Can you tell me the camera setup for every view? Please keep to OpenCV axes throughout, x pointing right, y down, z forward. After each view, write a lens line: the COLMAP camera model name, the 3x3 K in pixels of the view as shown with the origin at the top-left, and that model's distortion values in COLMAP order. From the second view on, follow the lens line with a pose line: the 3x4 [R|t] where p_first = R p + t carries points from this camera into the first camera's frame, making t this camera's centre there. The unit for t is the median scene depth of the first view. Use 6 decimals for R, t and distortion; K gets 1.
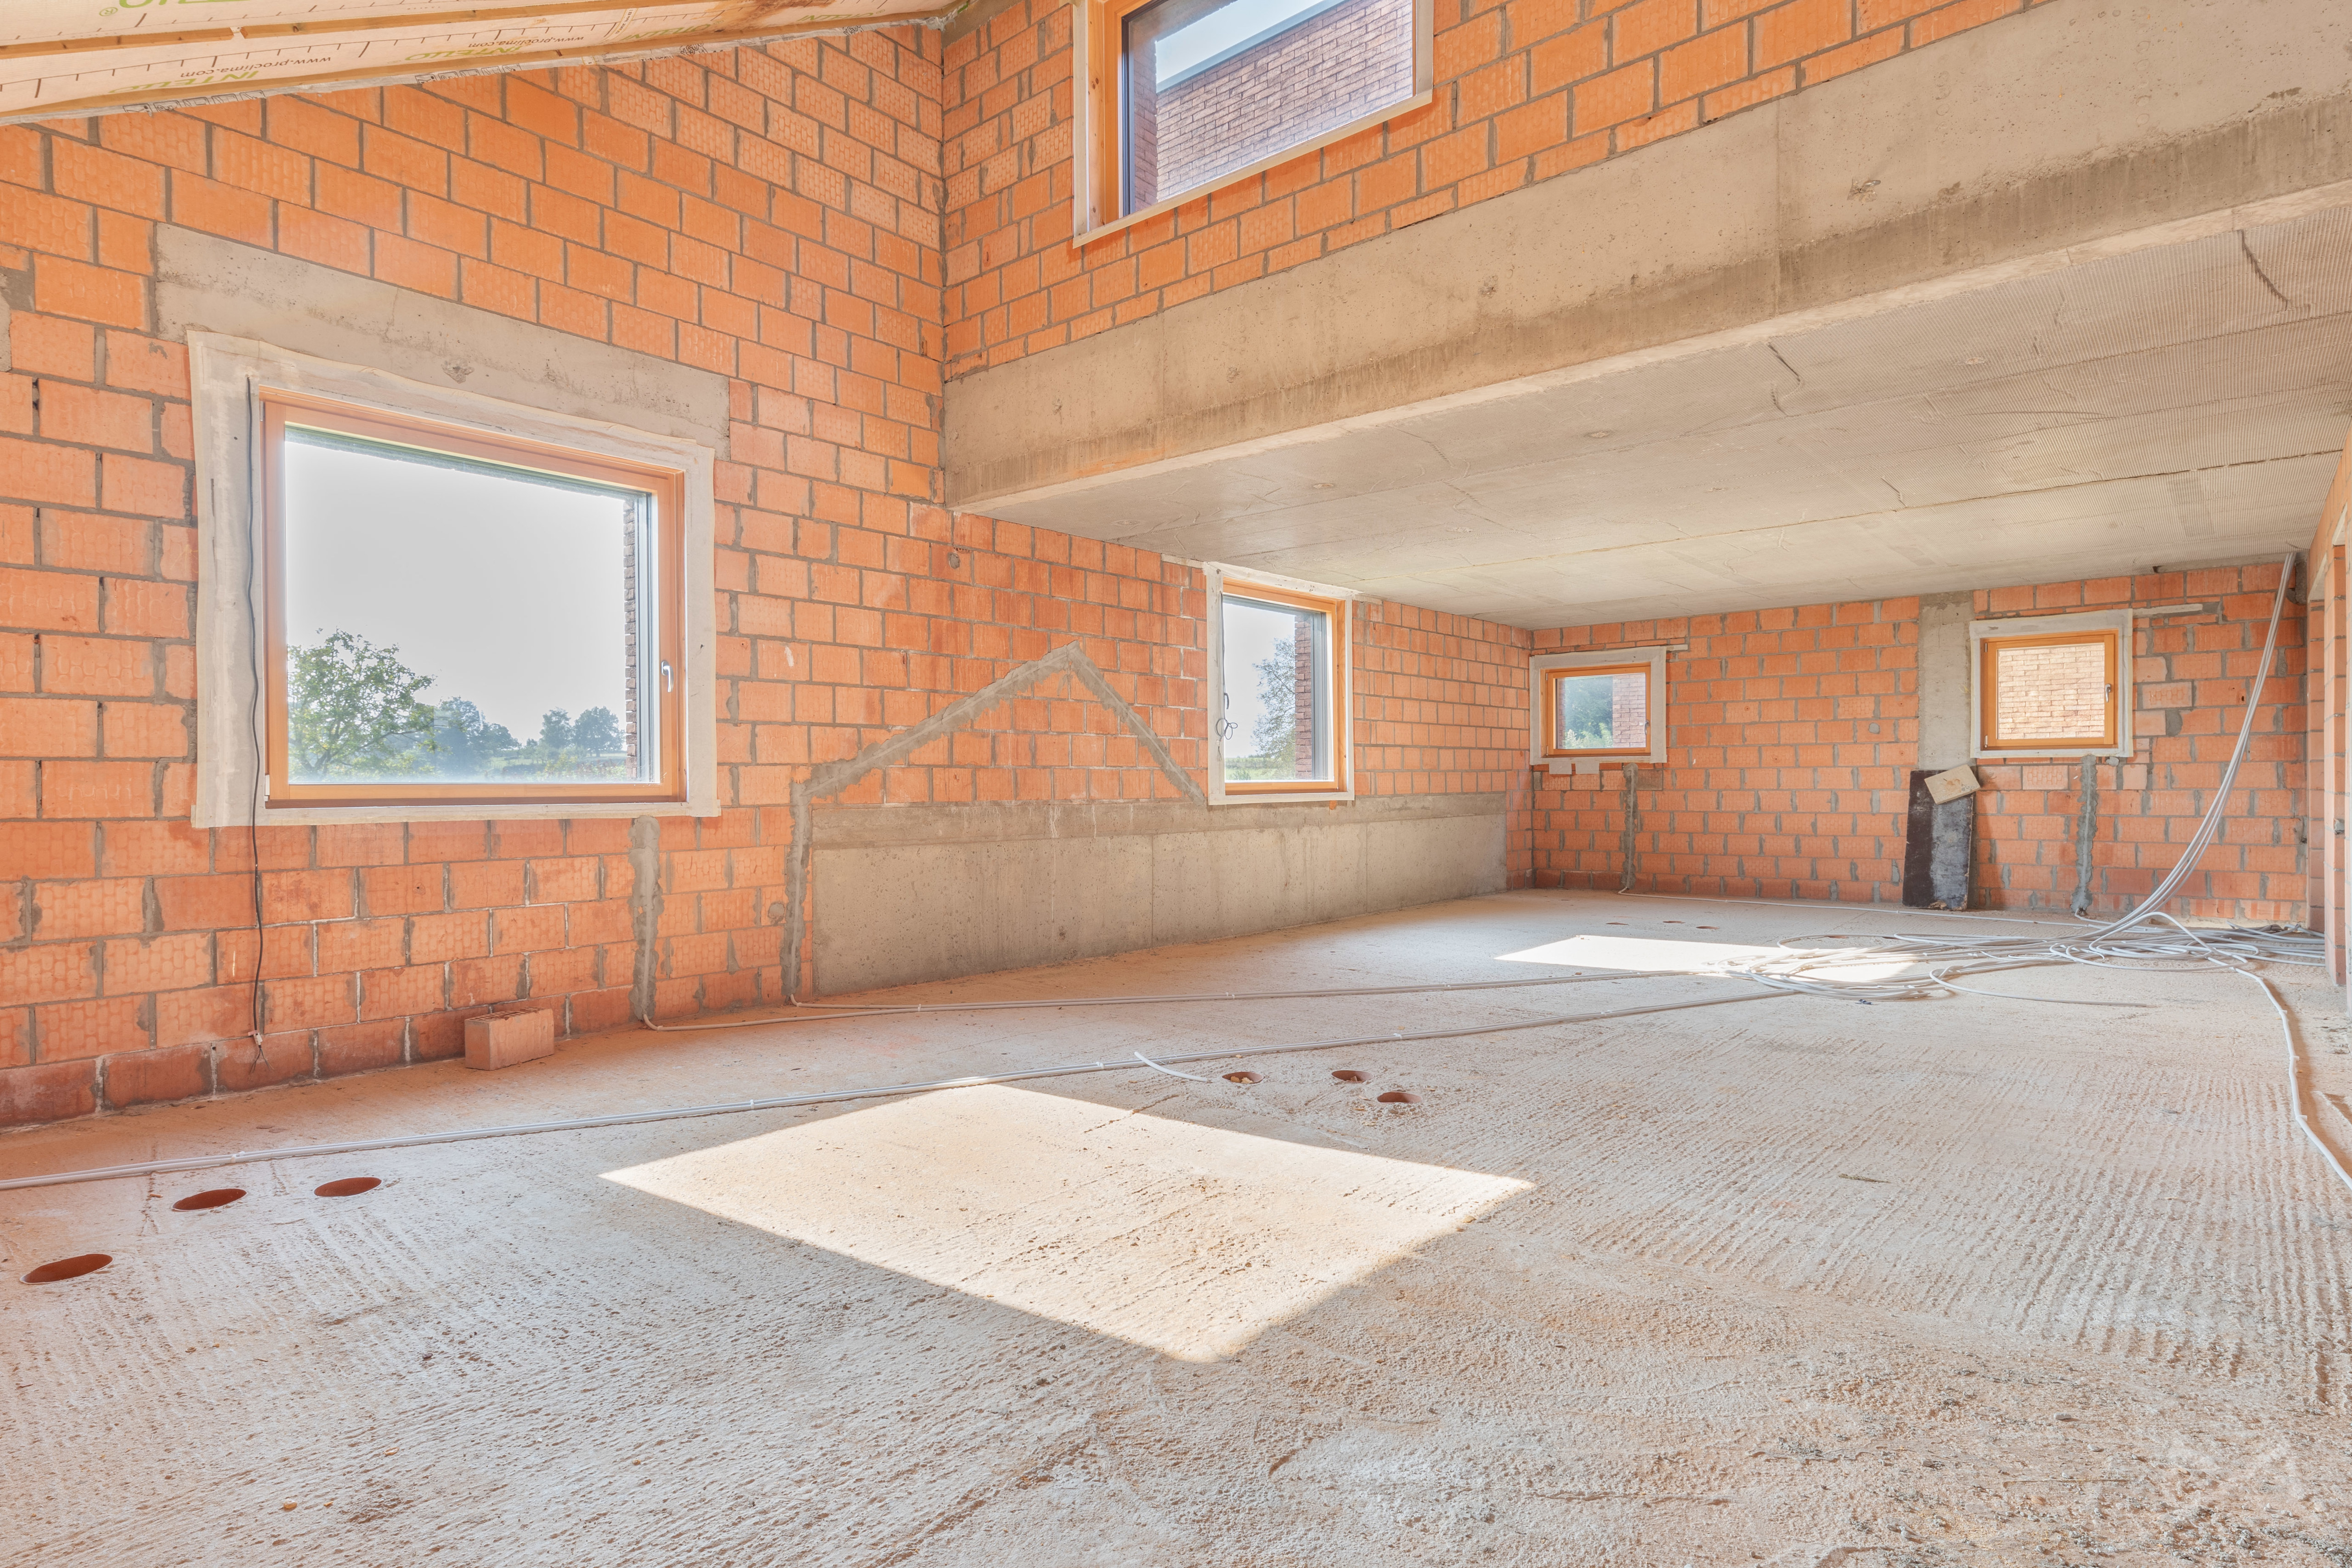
lens RADIAL K [[1247.3, 0, 1170.4], [0, 1247.3, 786.5], [0, 0, 1]] dist [0.013760, 0.002465]
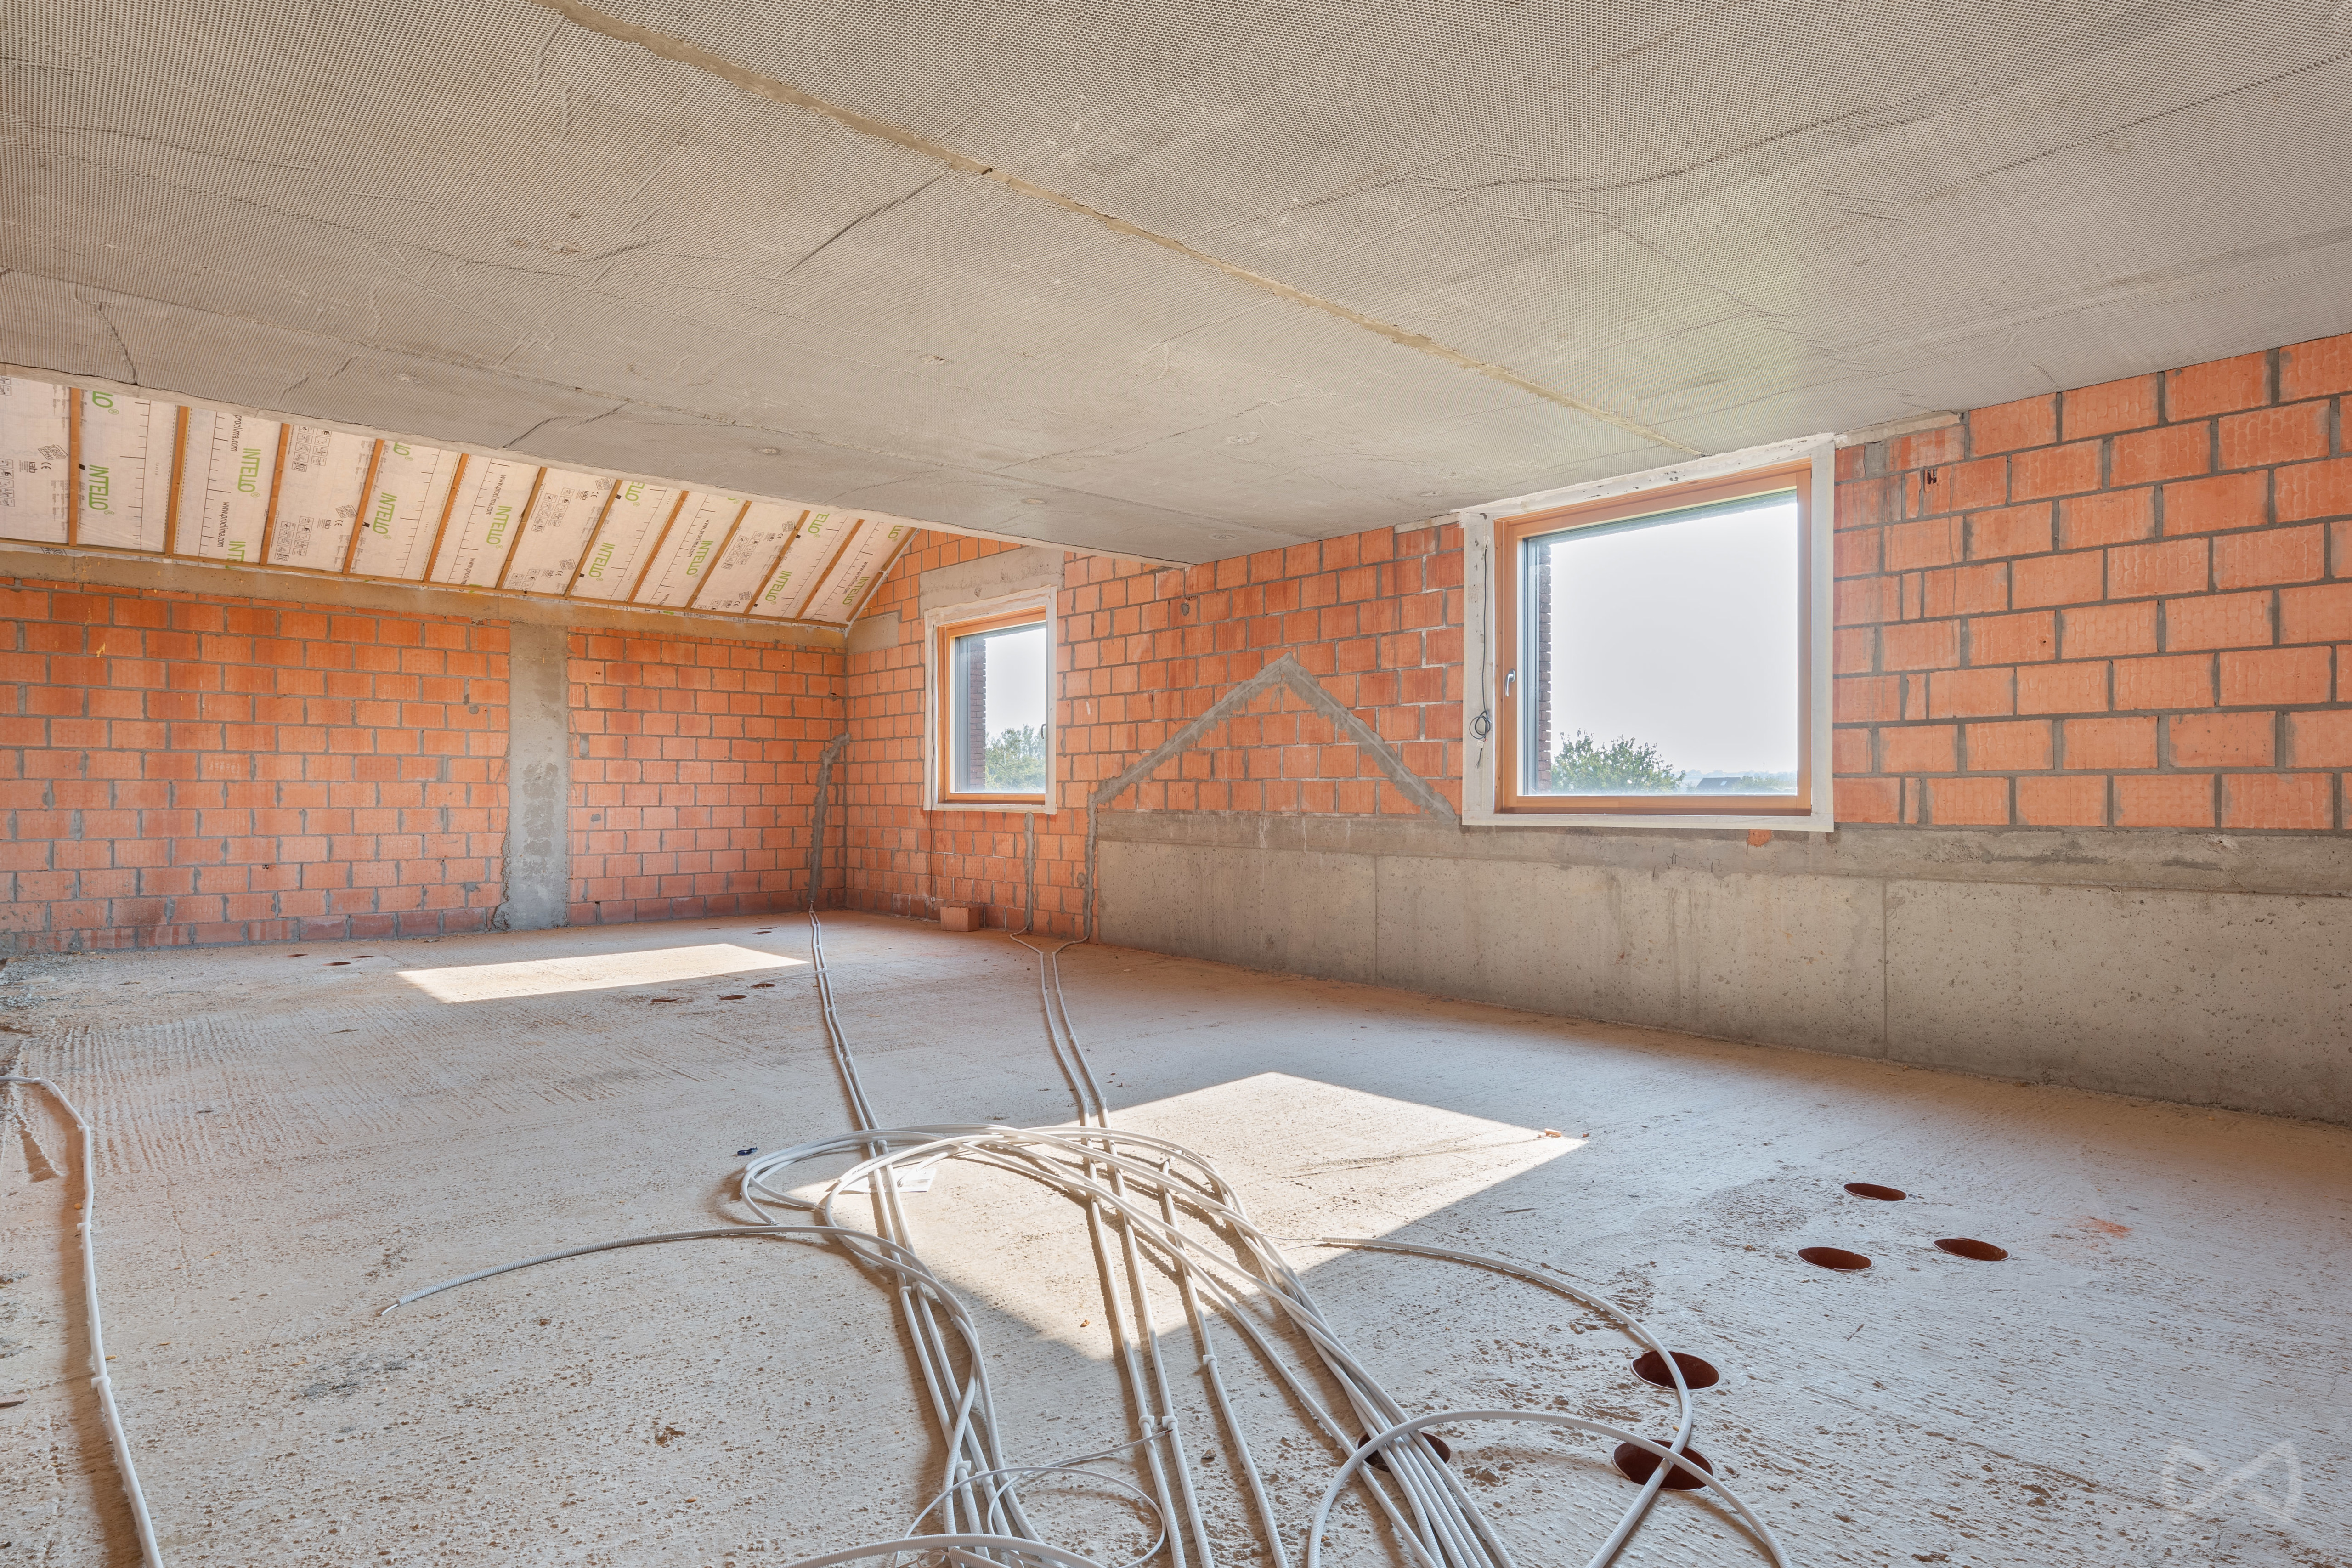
lens RADIAL K [[1247.3, 0, 1159.3], [0, 1247.3, 786.9], [0, 0, 1]] dist [0.013760, 0.002465]
pose [[-0.139055, 0.001977, -0.990283, 0.988122], [-0.002330, 0.999995, 0.002323, -0.012195], [0.990282, 0.002630, -0.139050, 1.108630]]
